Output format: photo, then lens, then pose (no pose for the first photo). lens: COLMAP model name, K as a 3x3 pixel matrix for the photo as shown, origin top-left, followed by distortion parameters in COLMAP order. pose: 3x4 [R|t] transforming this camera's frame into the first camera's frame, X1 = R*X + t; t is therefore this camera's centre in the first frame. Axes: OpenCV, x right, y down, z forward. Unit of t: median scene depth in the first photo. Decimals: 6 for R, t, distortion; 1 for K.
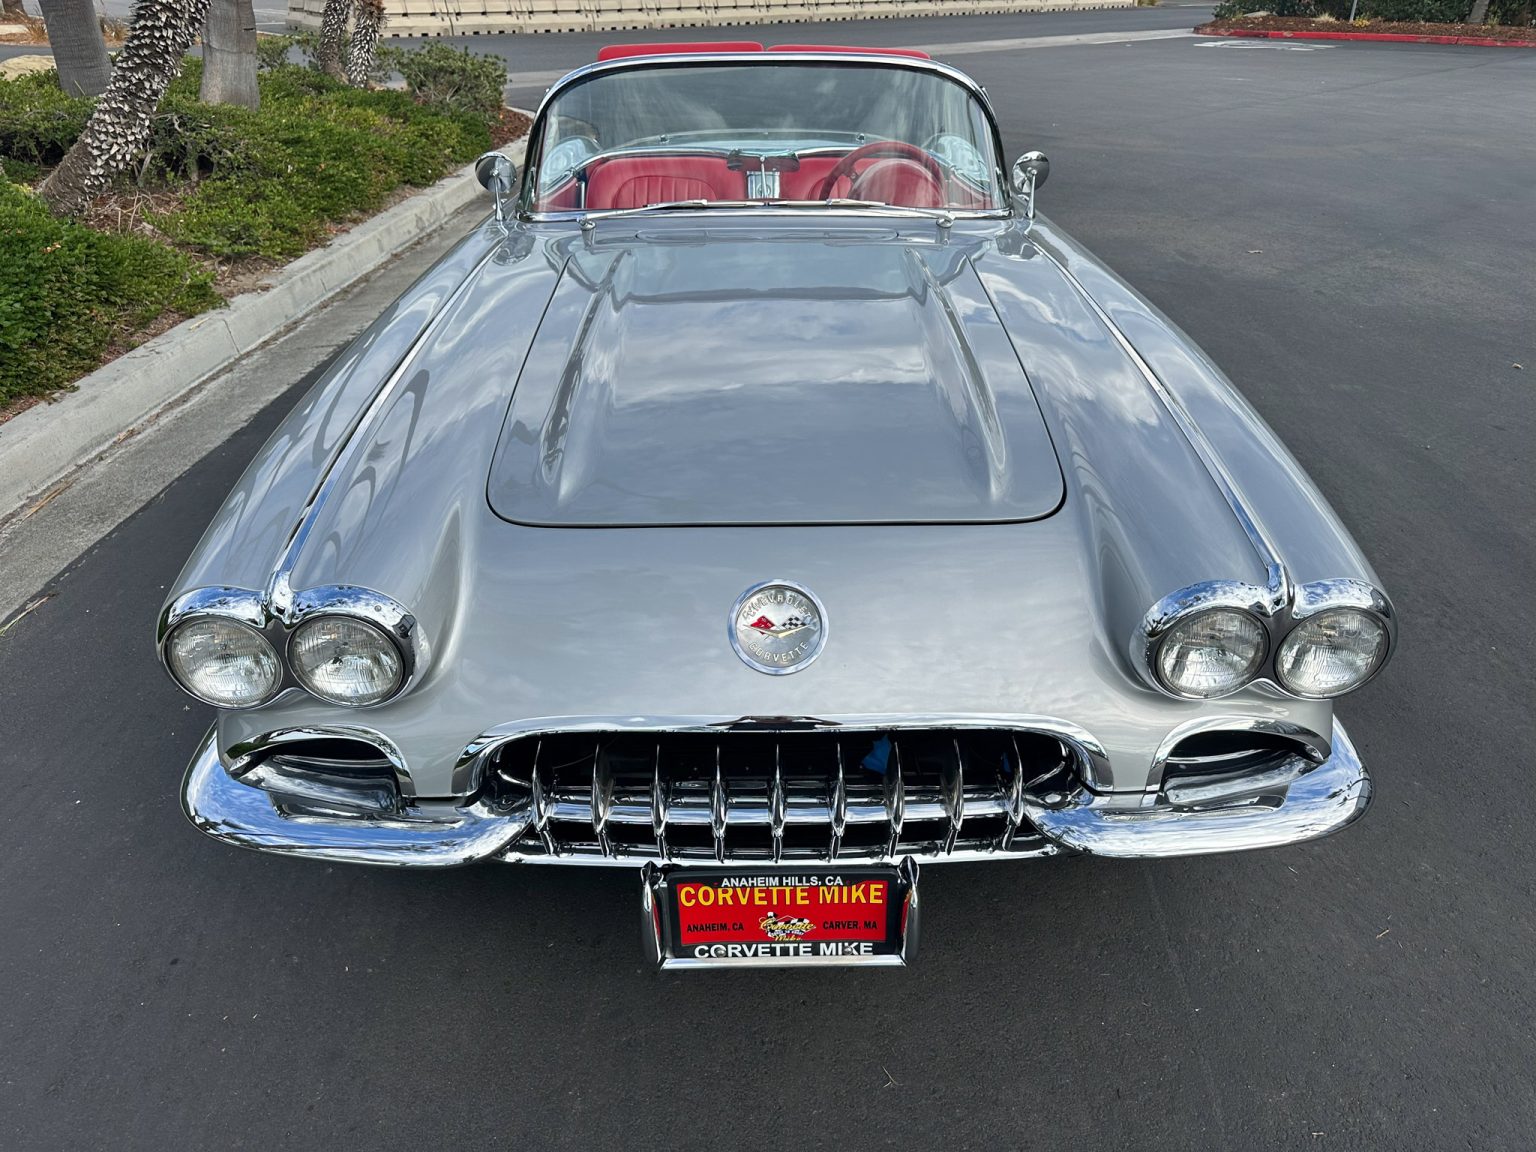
lens RADIAL K [[1121.6, 0, 763.3], [0, 1121.6, 603.8], [0, 0, 1]] dist [-0.034636, 0.028048]
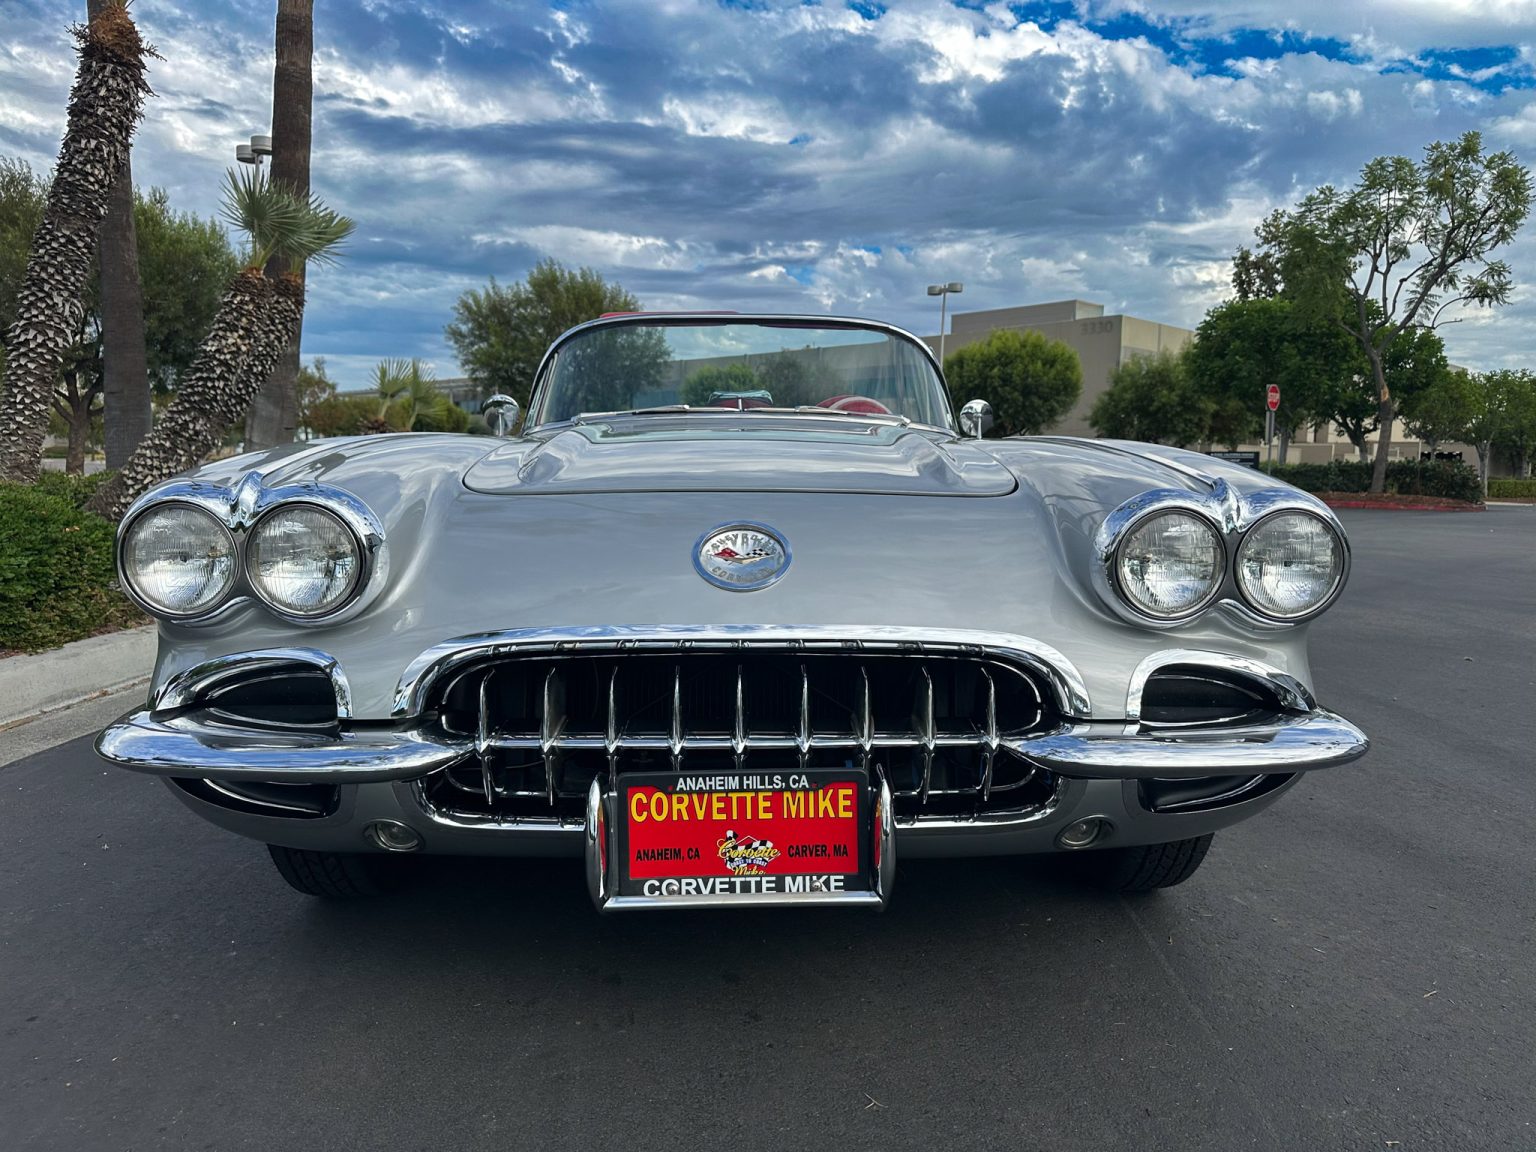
lens RADIAL K [[1129.6, 0, 771.0], [0, 1129.6, 595.9], [0, 0, 1]] dist [0.004929, -0.026776]
pose [[0.999782, 0.009107, 0.018801, 0.020382], [-0.000457, 0.909293, -0.416156, 0.472736], [-0.020885, 0.416057, 0.909099, 0.087098]]
